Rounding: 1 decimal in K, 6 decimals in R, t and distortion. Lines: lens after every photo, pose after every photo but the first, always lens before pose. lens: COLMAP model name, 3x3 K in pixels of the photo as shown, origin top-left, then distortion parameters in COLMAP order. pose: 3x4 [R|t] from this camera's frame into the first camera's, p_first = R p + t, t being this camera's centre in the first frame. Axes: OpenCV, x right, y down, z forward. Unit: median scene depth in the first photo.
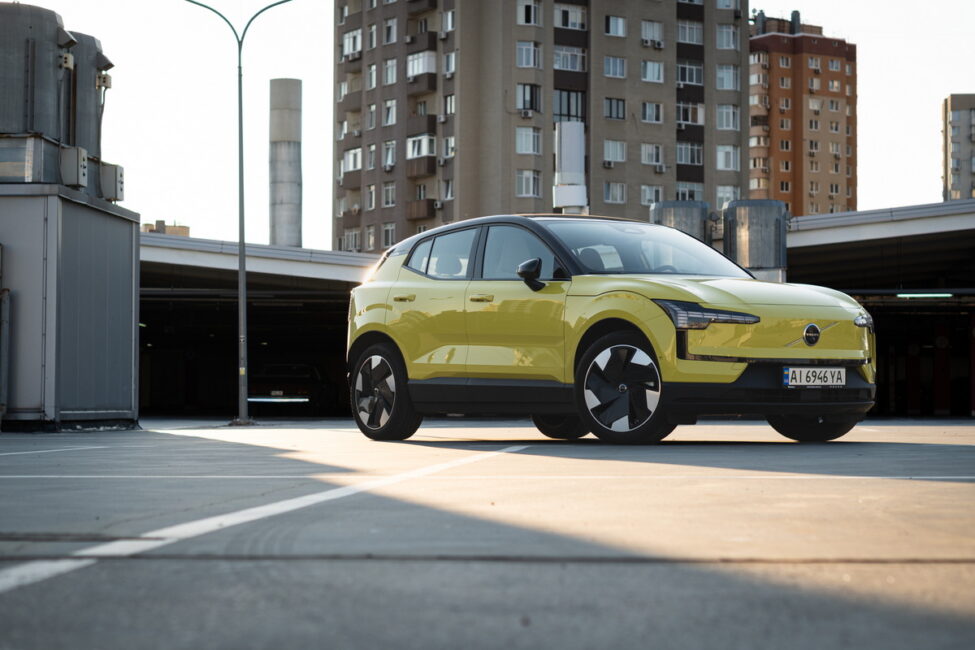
lens RADIAL K [[1977.4, 0, 487.5], [0, 1977.4, 325.0], [0, 0, 1]] dist [0.030512, 0.169131]
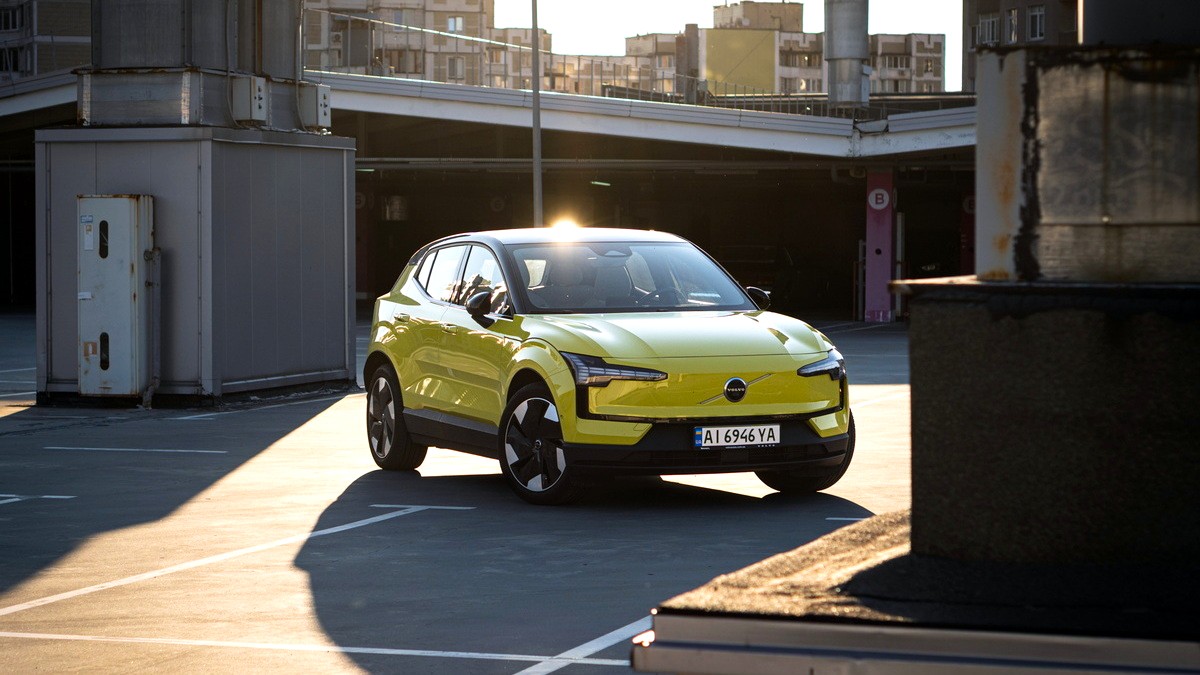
lens RADIAL K [[2662.8, 0, 600.0], [0, 2662.8, 337.5], [0, 0, 1]] dist [0.001271, -0.016262]
pose [[0.974768, 0.004522, -0.223174, 0.359534], [0.012304, 0.997186, 0.073948, -0.105505], [0.222880, -0.074828, 0.971970, -0.195930]]
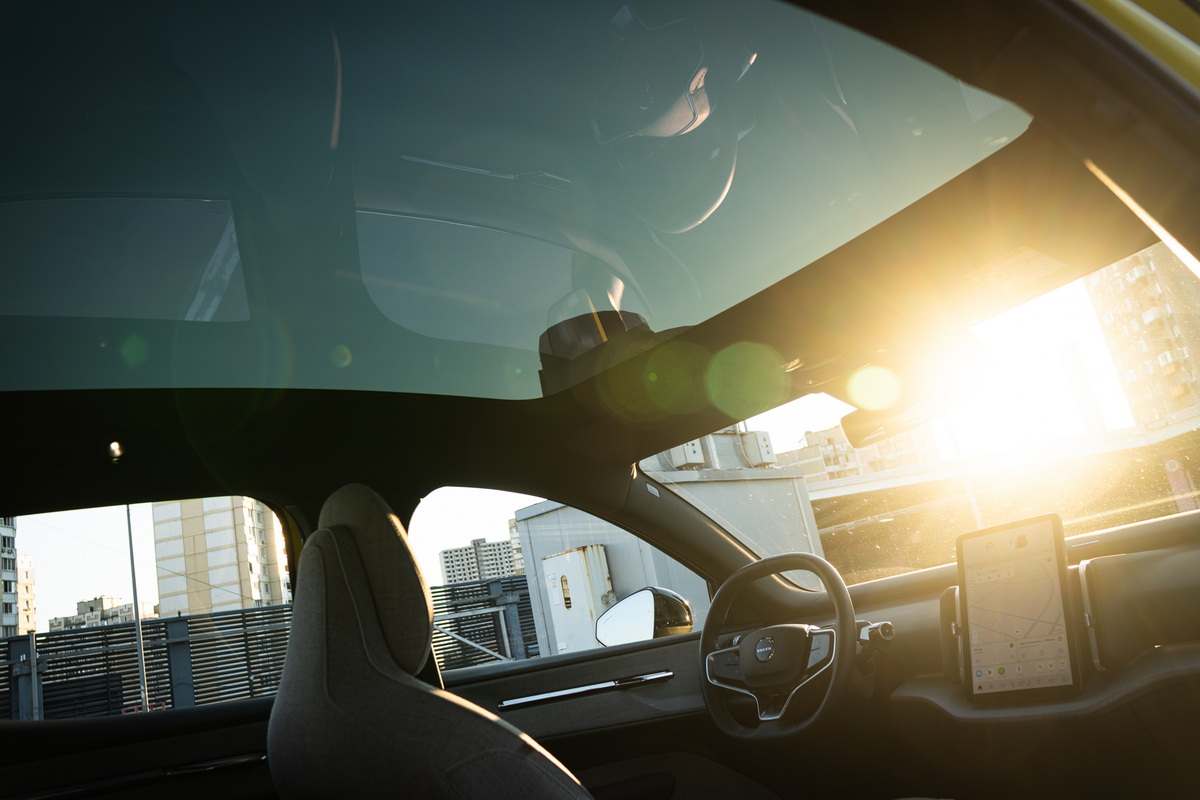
lens RADIAL K [[896.3, 0, 585.4], [0, 896.3, 374.2], [0, 0, 1]] dist [-0.104900, 0.065589]
pose [[0.762475, -0.318997, -0.562914, 0.044631], [0.218071, 0.945810, -0.240600, -0.026818], [0.609160, 0.060696, 0.790721, 1.060629]]
